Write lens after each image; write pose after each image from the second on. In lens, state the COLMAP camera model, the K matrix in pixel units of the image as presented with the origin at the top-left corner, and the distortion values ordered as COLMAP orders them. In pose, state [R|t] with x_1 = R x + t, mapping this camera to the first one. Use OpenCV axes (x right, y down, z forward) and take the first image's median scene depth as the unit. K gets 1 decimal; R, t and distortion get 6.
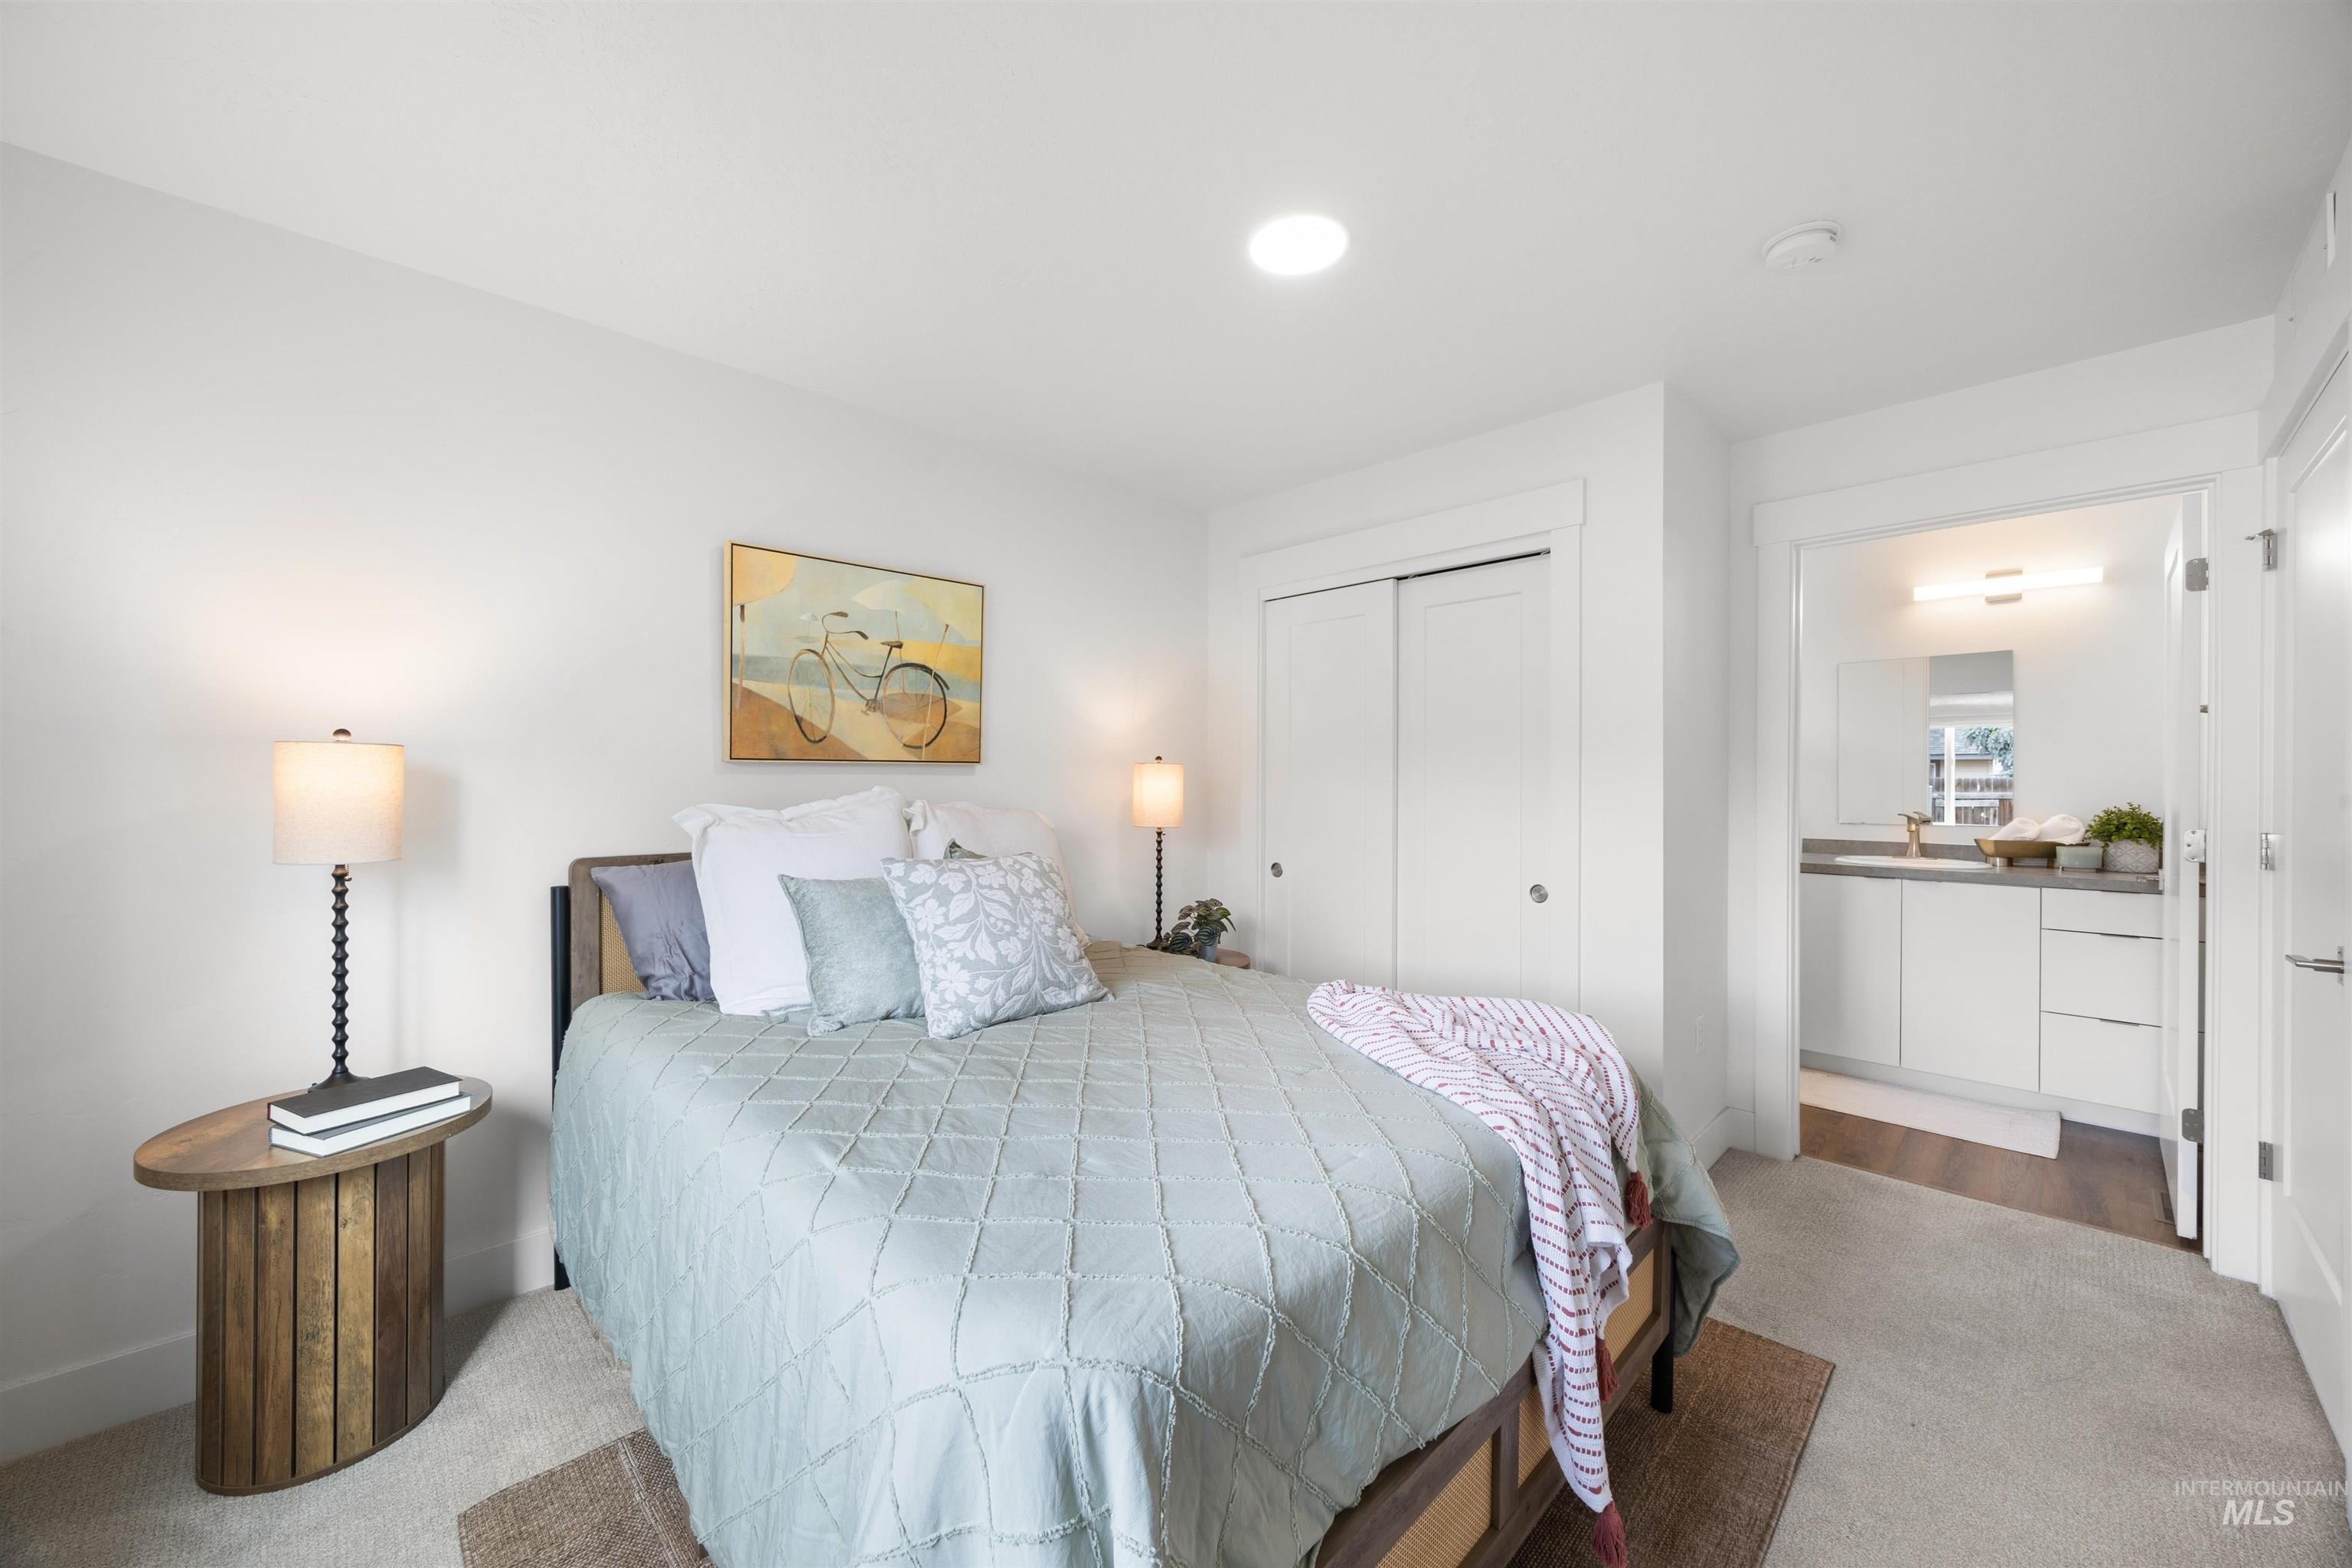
lens RADIAL K [[906.1, 0, 1165.6], [0, 906.1, 783.0], [0, 0, 1]] dist [0.001440, -0.000145]
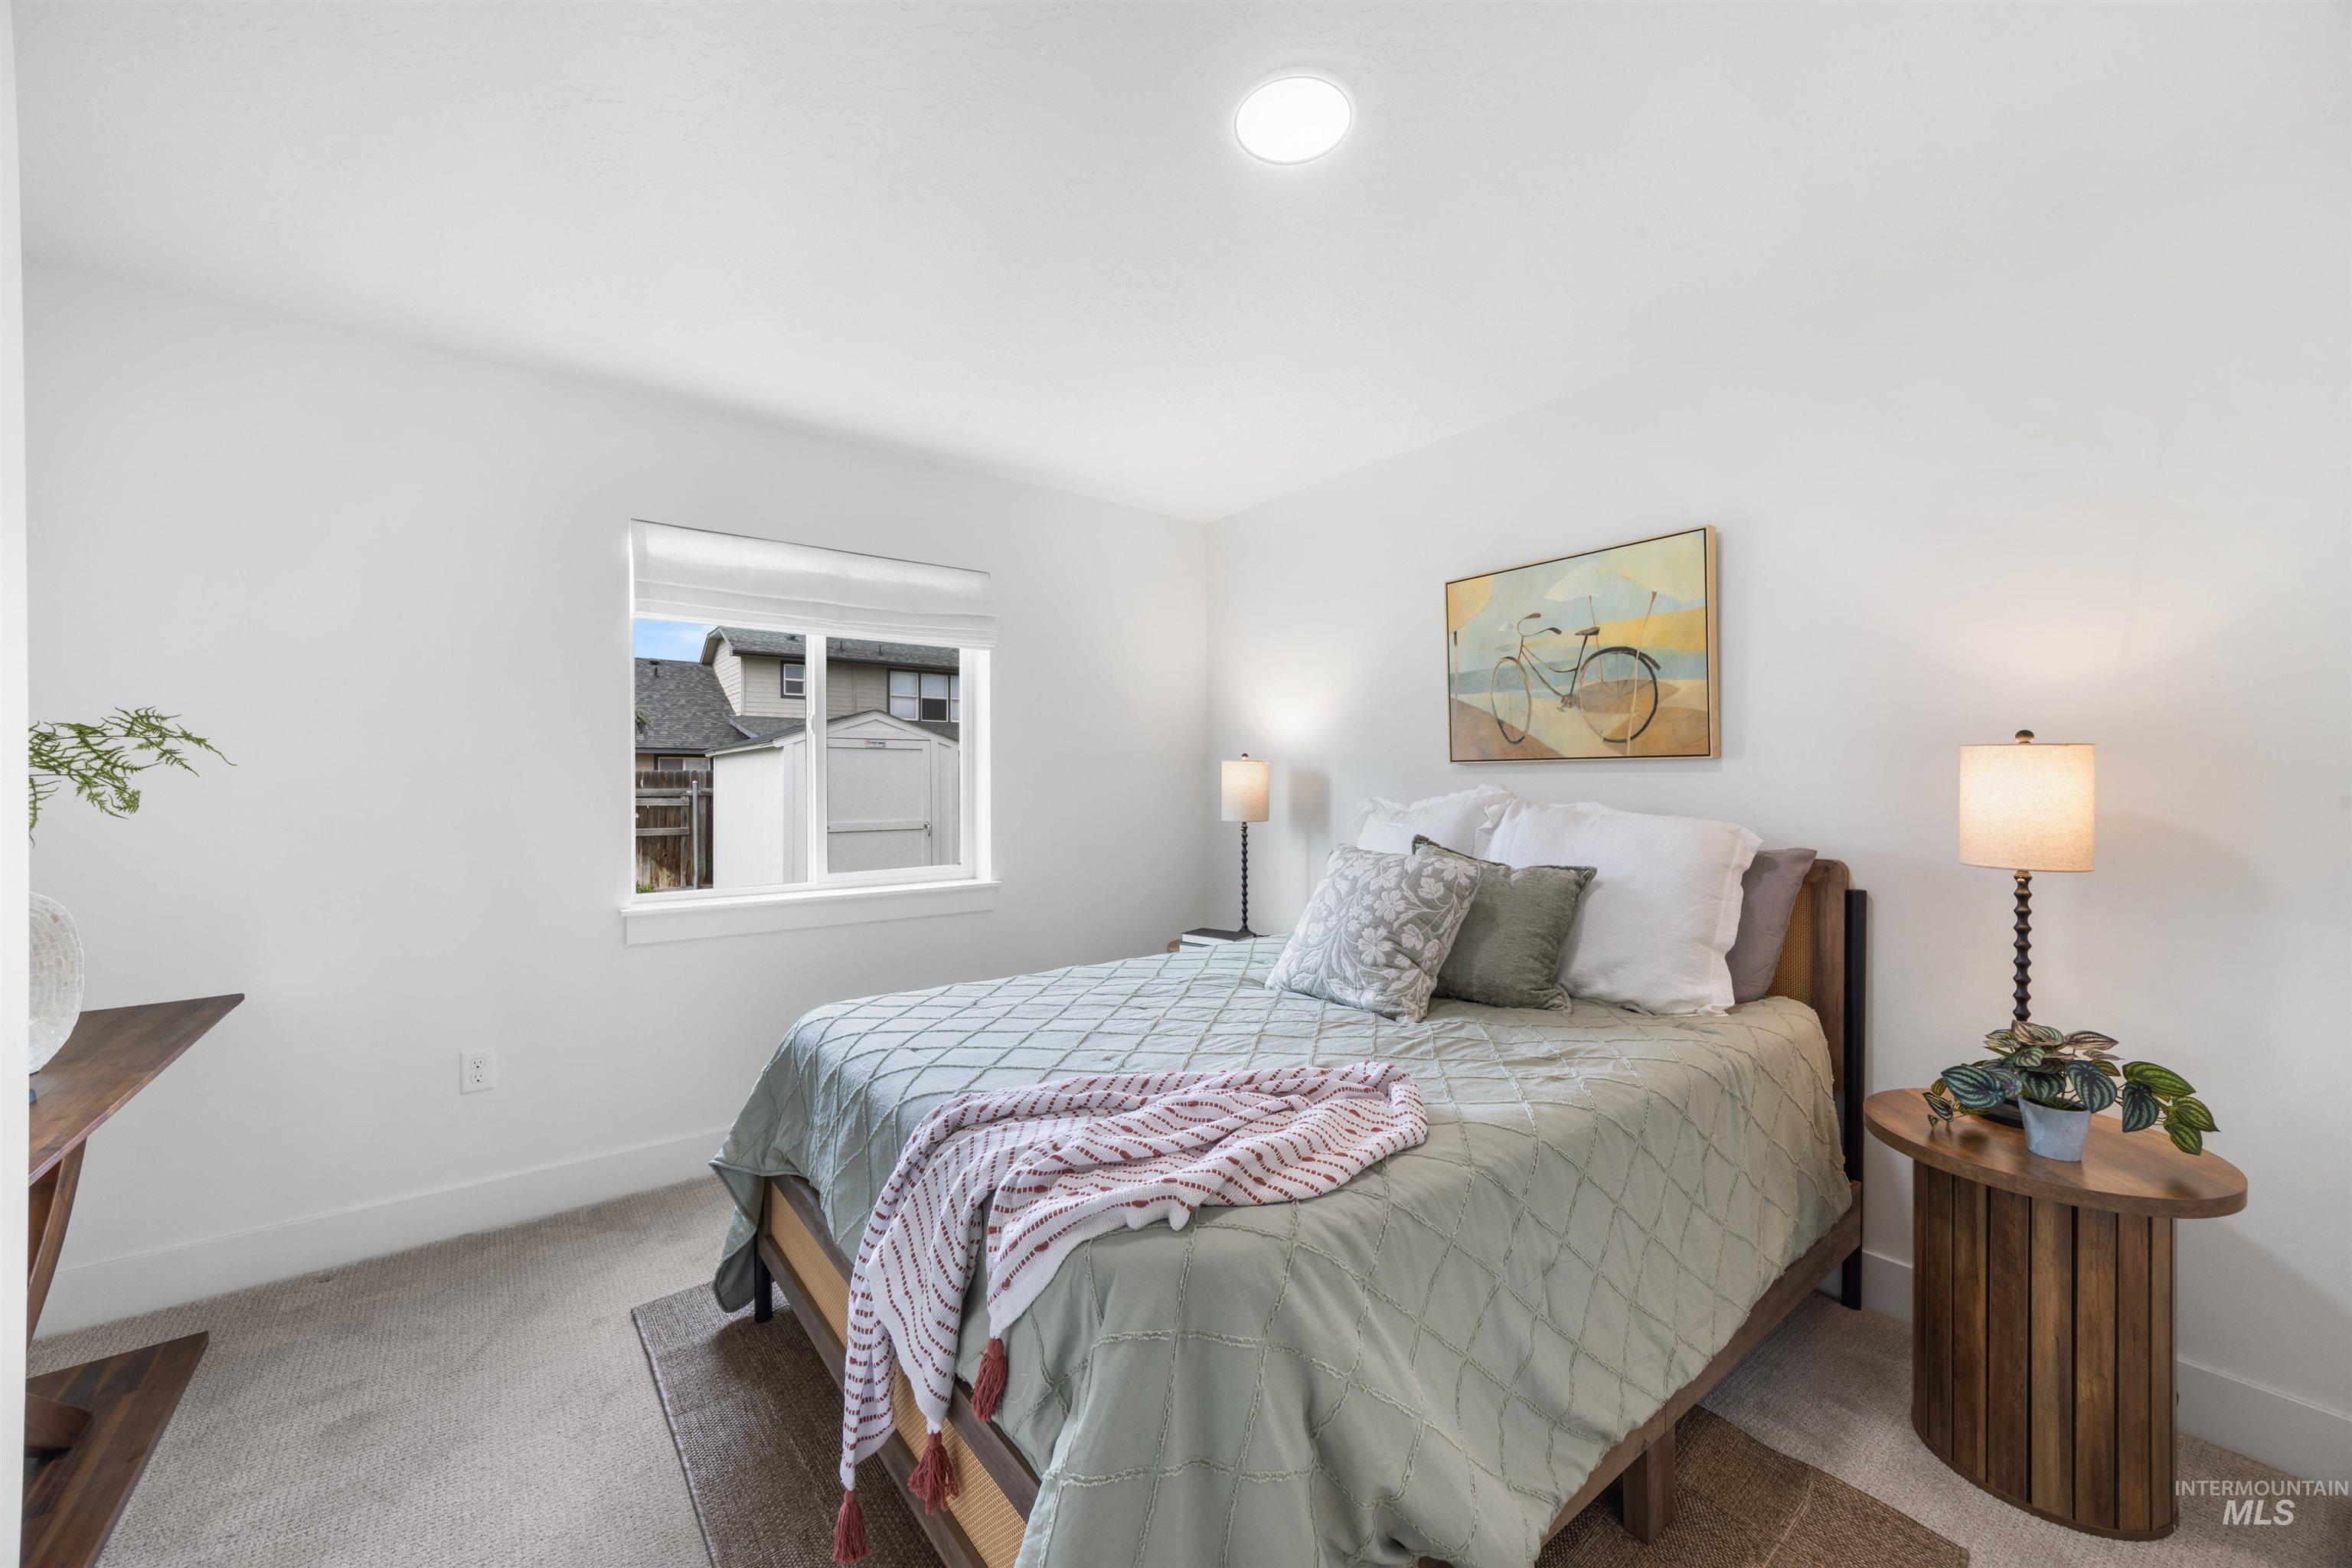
lens RADIAL K [[906.1, 0, 1163.8], [0, 906.1, 779.1], [0, 0, 1]] dist [0.001440, -0.000145]
pose [[-0.134343, -0.004261, -0.990926, 0.690640], [-0.004681, 0.999982, -0.003665, 0.002836], [0.990924, 0.004146, -0.134361, 0.709932]]
